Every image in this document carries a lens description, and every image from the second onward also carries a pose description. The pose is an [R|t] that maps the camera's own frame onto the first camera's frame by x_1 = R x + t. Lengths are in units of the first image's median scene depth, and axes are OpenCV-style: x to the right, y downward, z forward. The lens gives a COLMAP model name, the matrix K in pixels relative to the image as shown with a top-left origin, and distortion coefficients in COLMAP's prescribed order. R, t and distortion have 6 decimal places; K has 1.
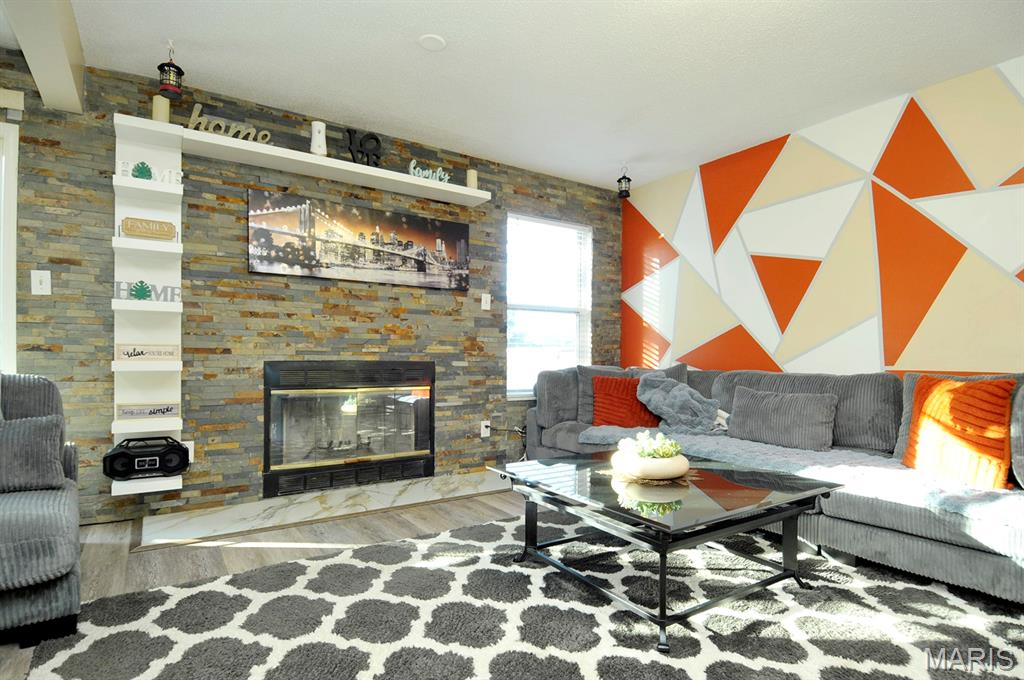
lens RADIAL K [[534.0, 0, 518.1], [0, 534.0, 347.5], [0, 0, 1]] dist [0.027710, -0.034918]
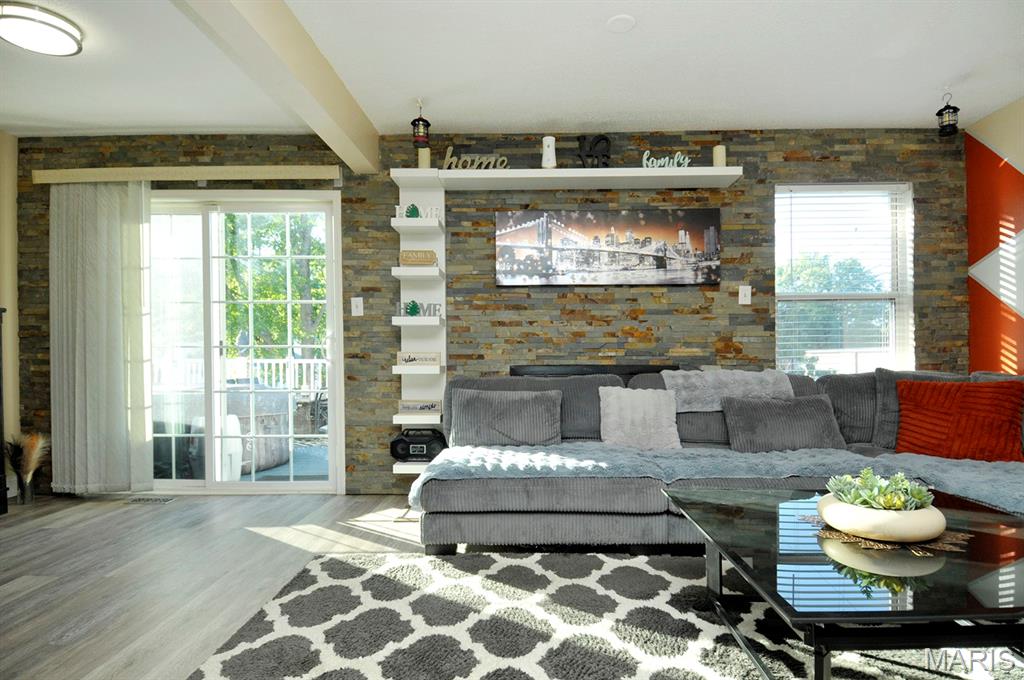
lens RADIAL K [[534.0, 0, 518.0], [0, 534.0, 350.1], [0, 0, 1]] dist [0.027710, -0.034918]
pose [[0.812445, -0.012859, -0.582896, 0.188229], [0.016836, 0.999857, 0.001408, -0.006854], [0.582794, -0.010958, 0.812546, 0.116271]]
